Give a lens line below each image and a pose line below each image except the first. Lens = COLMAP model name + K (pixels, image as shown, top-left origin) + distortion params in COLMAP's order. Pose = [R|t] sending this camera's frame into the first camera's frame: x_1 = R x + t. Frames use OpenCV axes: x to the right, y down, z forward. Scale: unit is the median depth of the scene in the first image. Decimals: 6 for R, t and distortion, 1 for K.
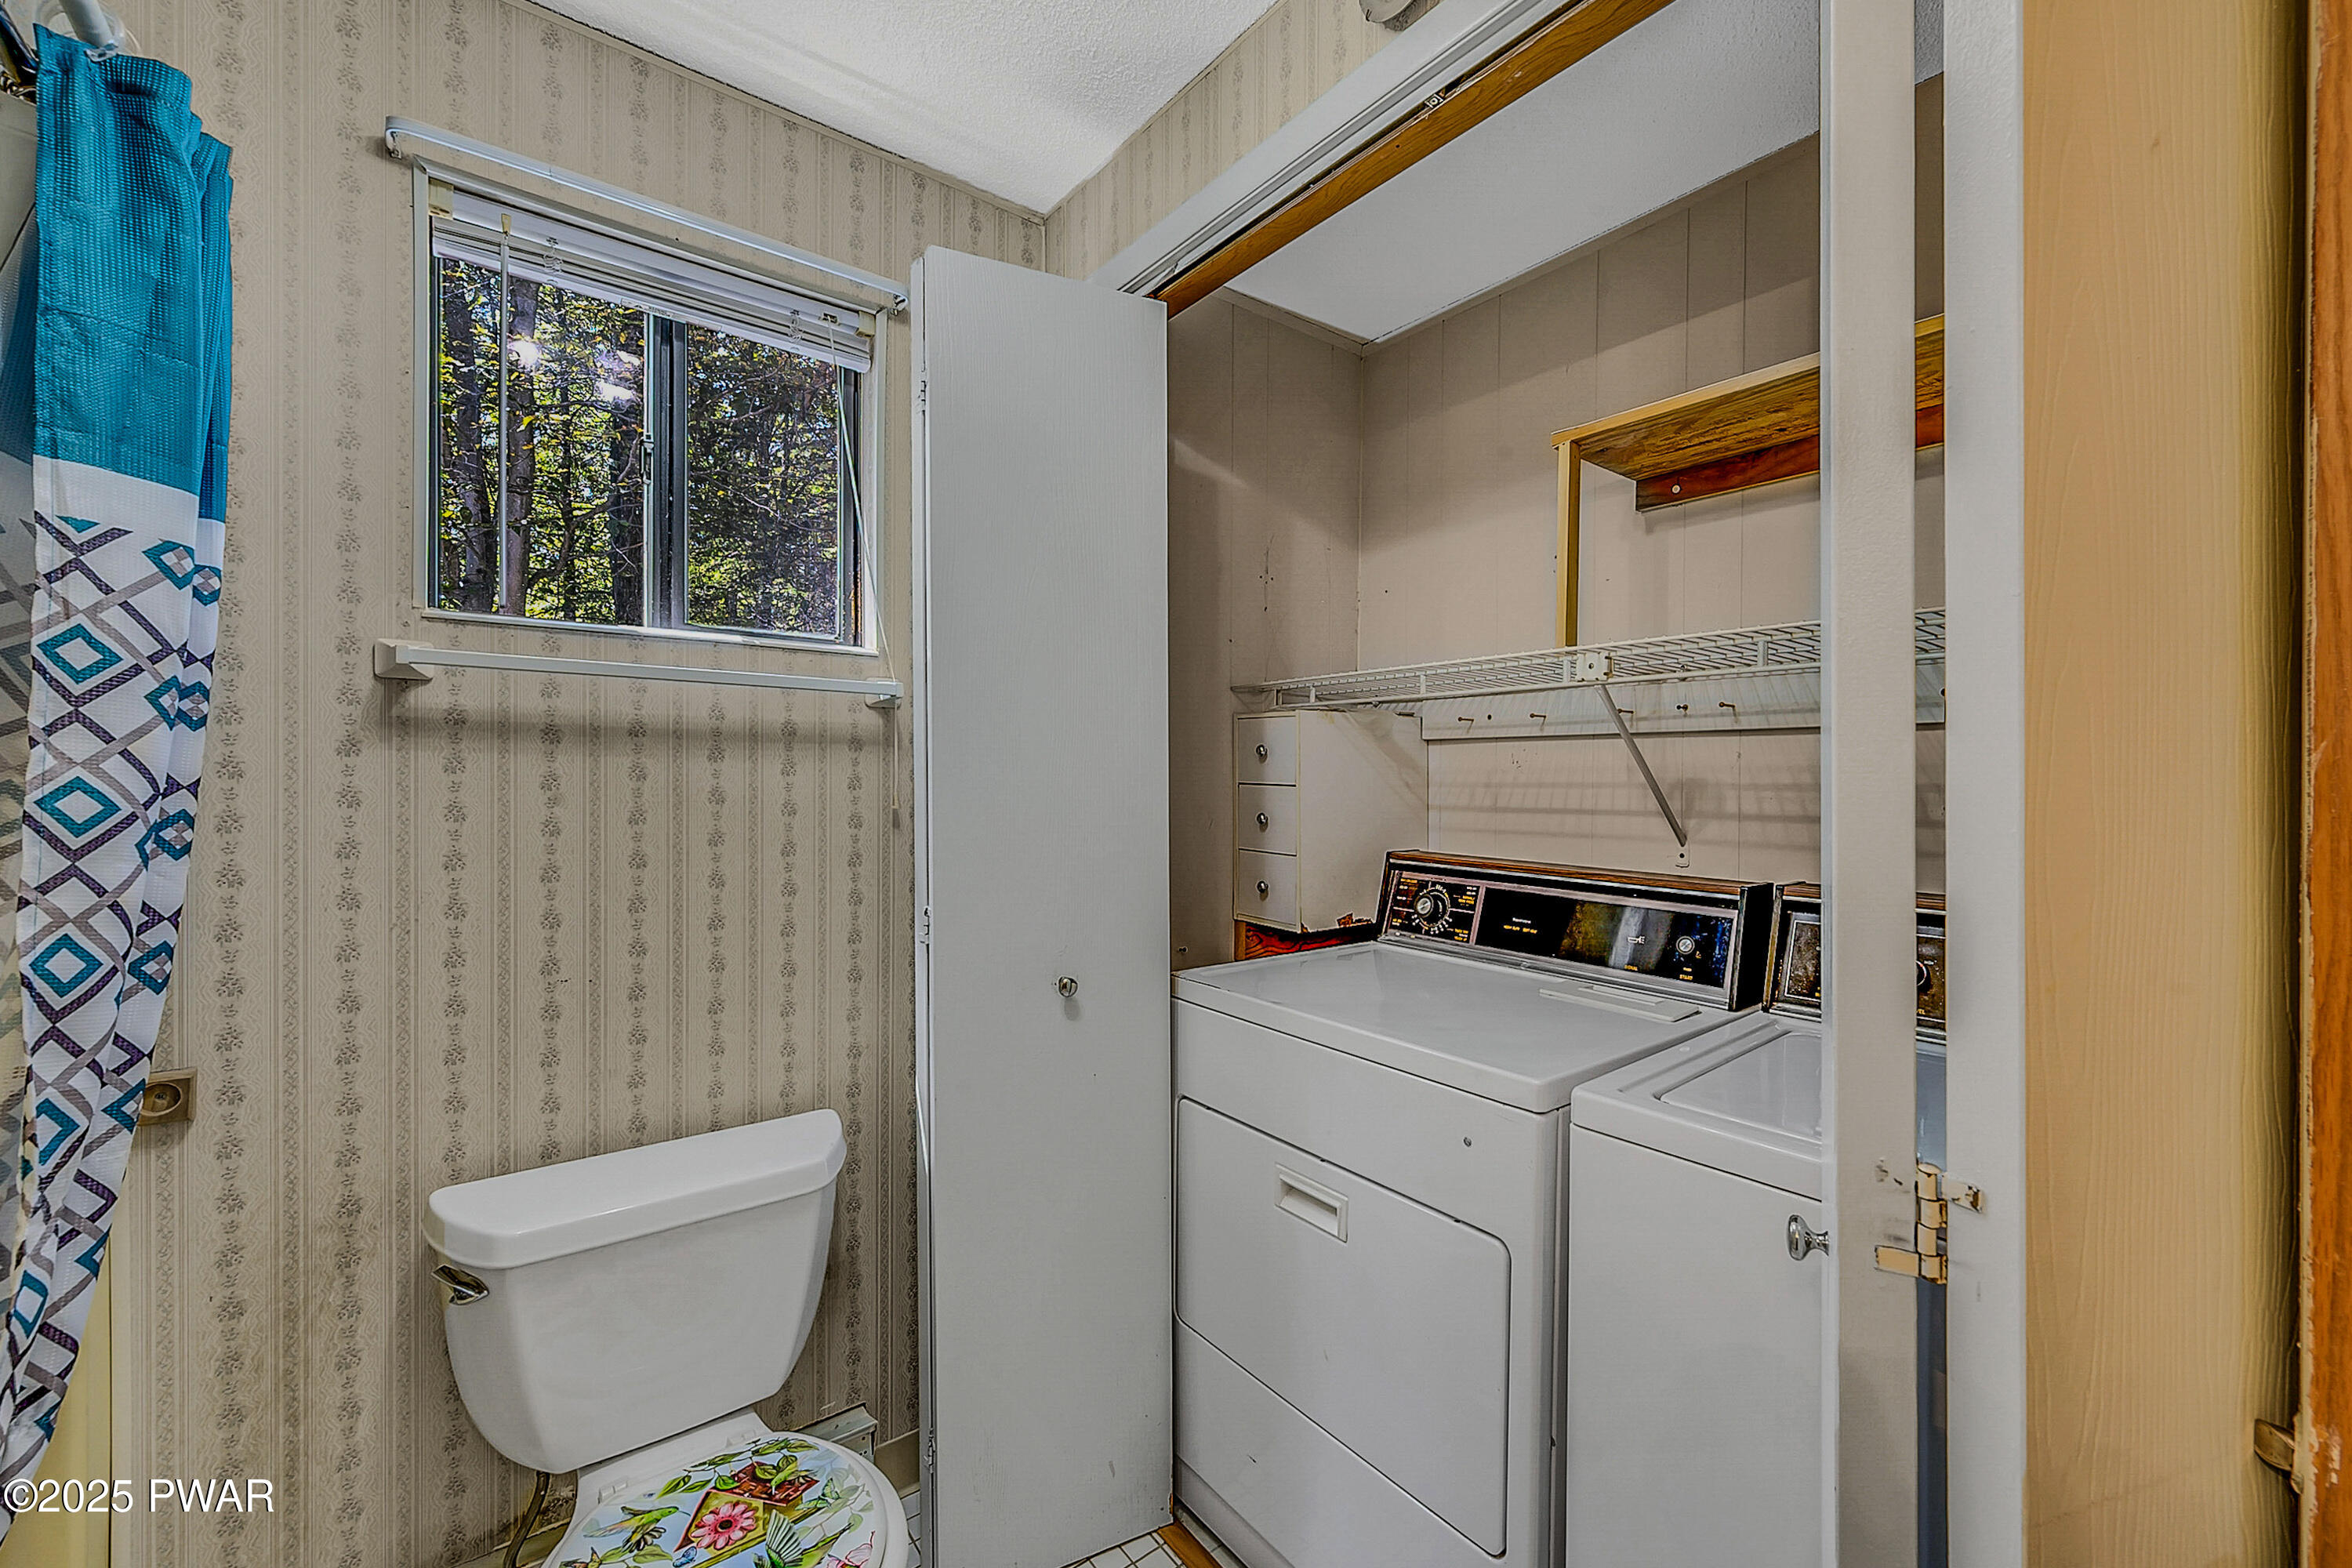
lens RADIAL K [[933.8, 0, 1190.4], [0, 933.8, 787.2], [0, 0, 1]] dist [-0.000941, -0.000008]
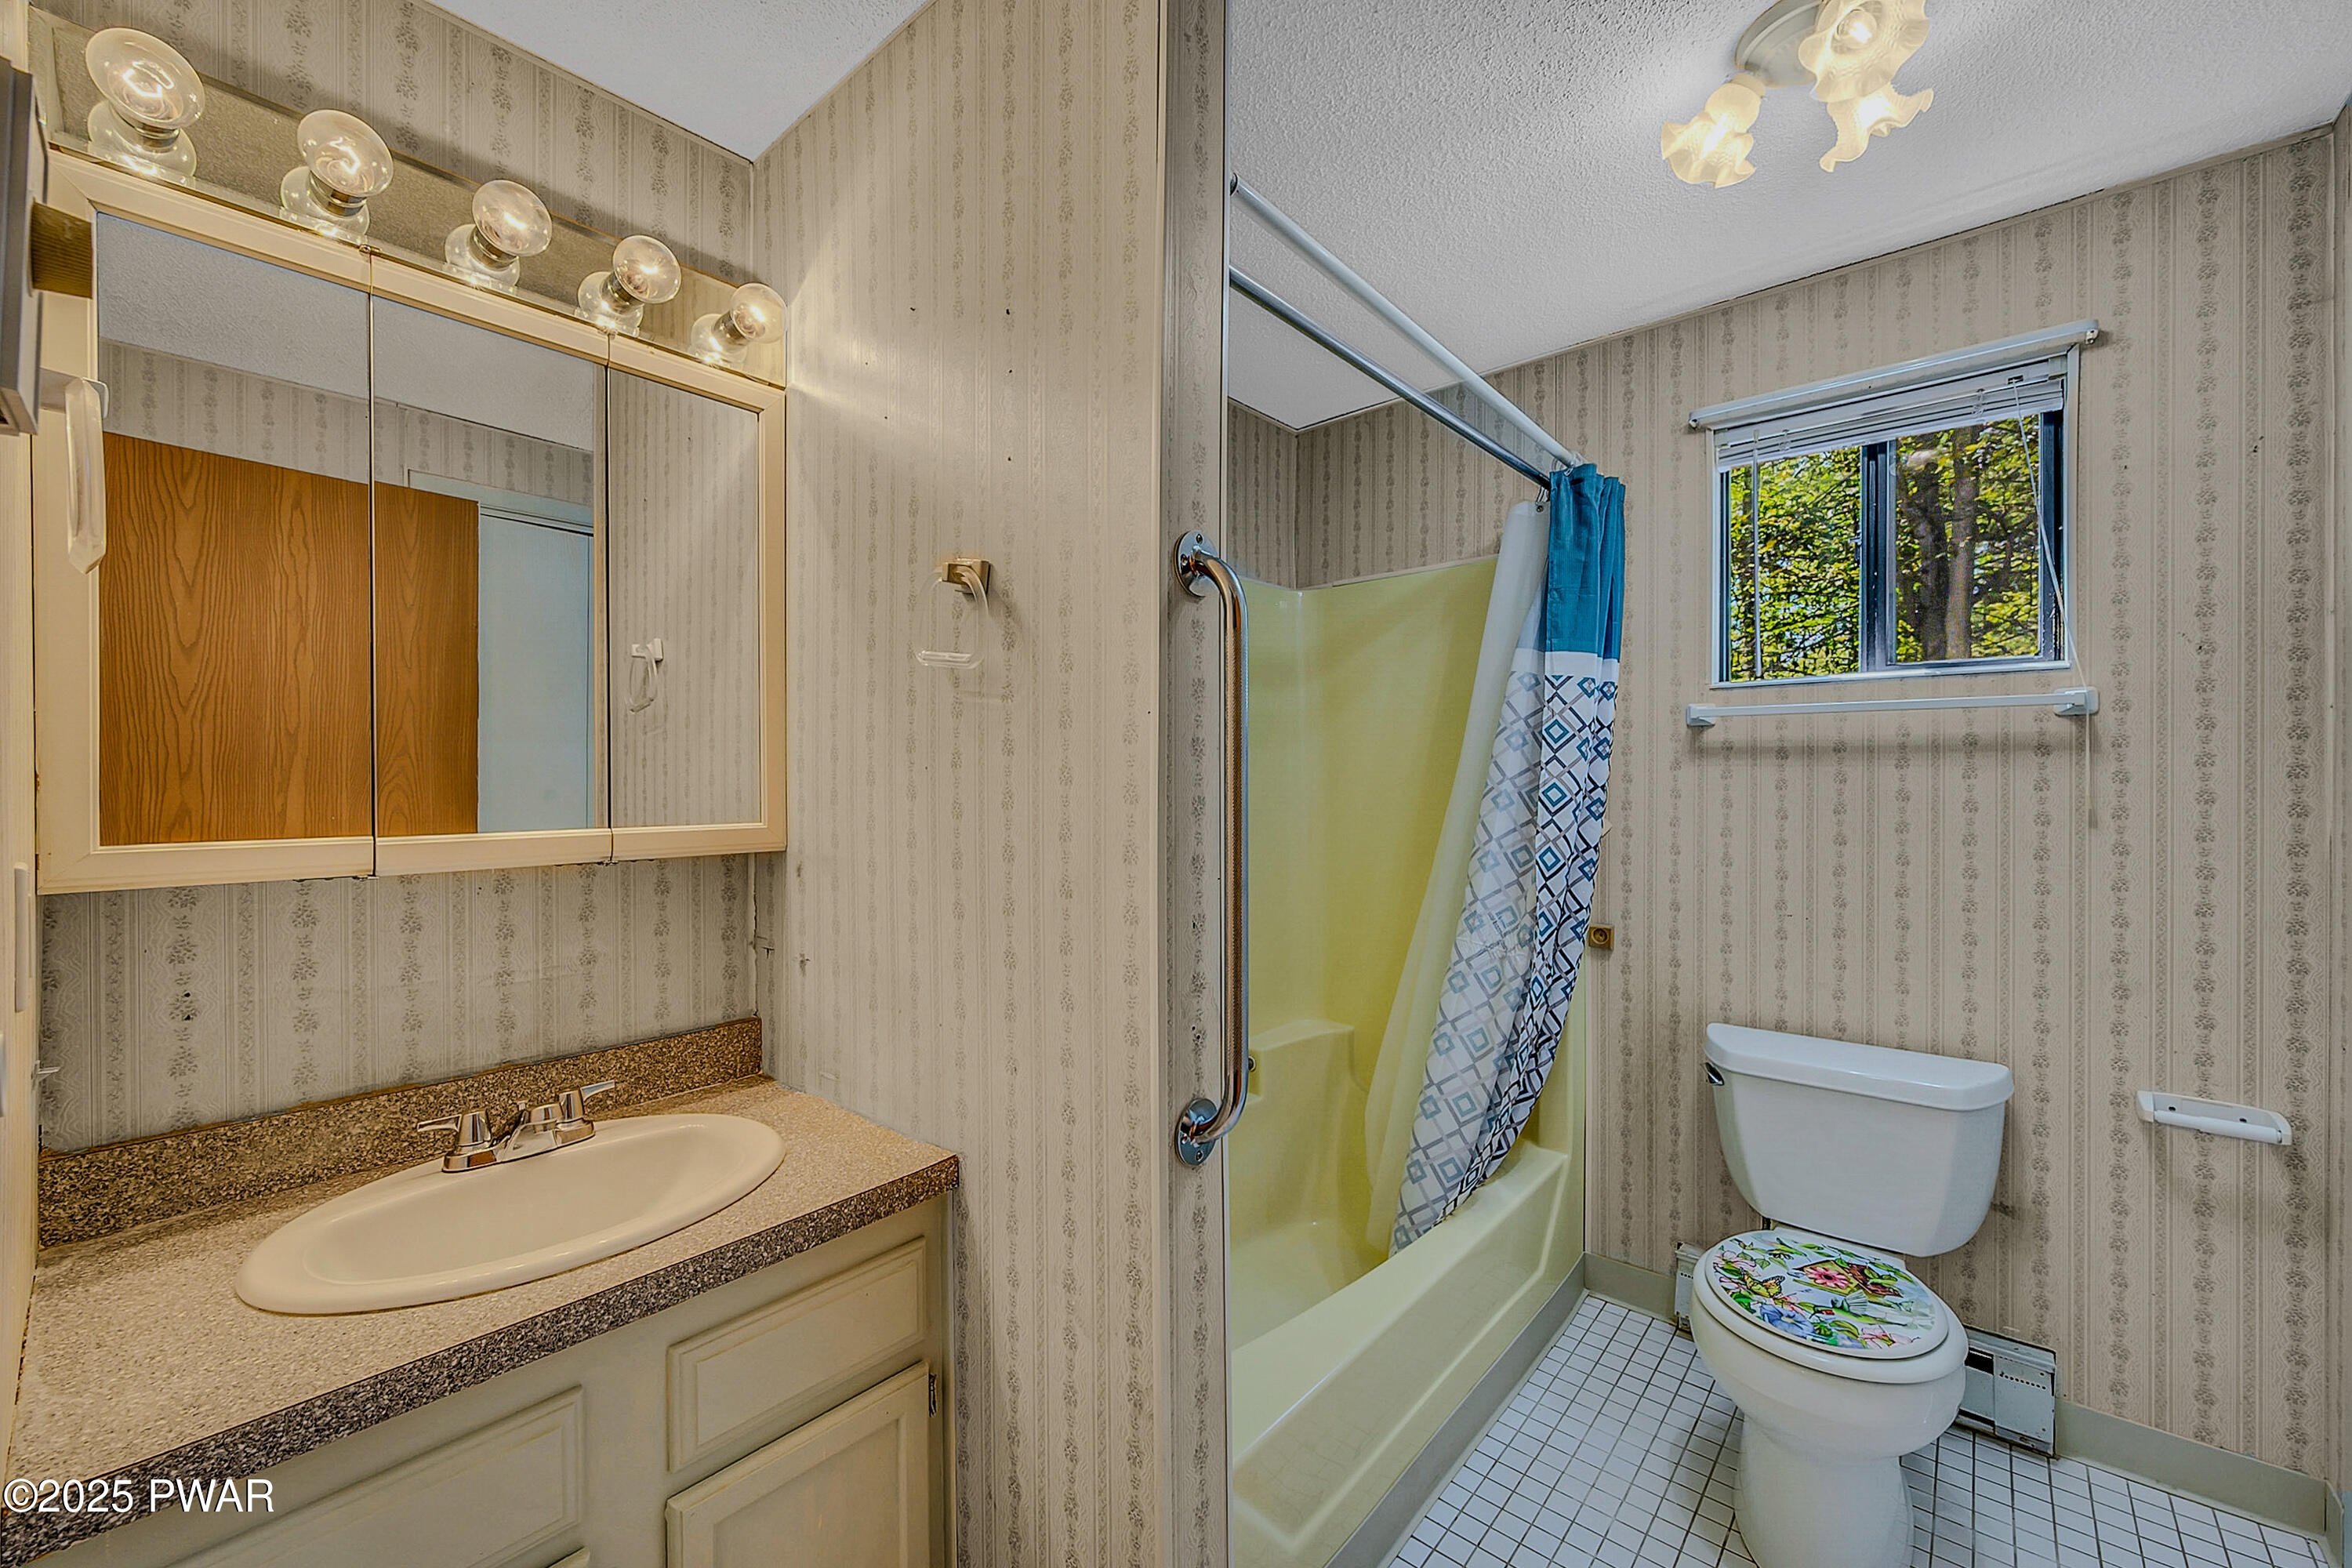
lens RADIAL K [[933.8, 0, 1190.4], [0, 933.8, 787.2], [0, 0, 1]] dist [-0.000941, -0.000008]
pose [[0.181049, 0.000563, -0.983474, 0.682117], [-0.005439, 0.999985, -0.000428, 0.005137], [0.983459, 0.005427, 0.181049, -0.247481]]
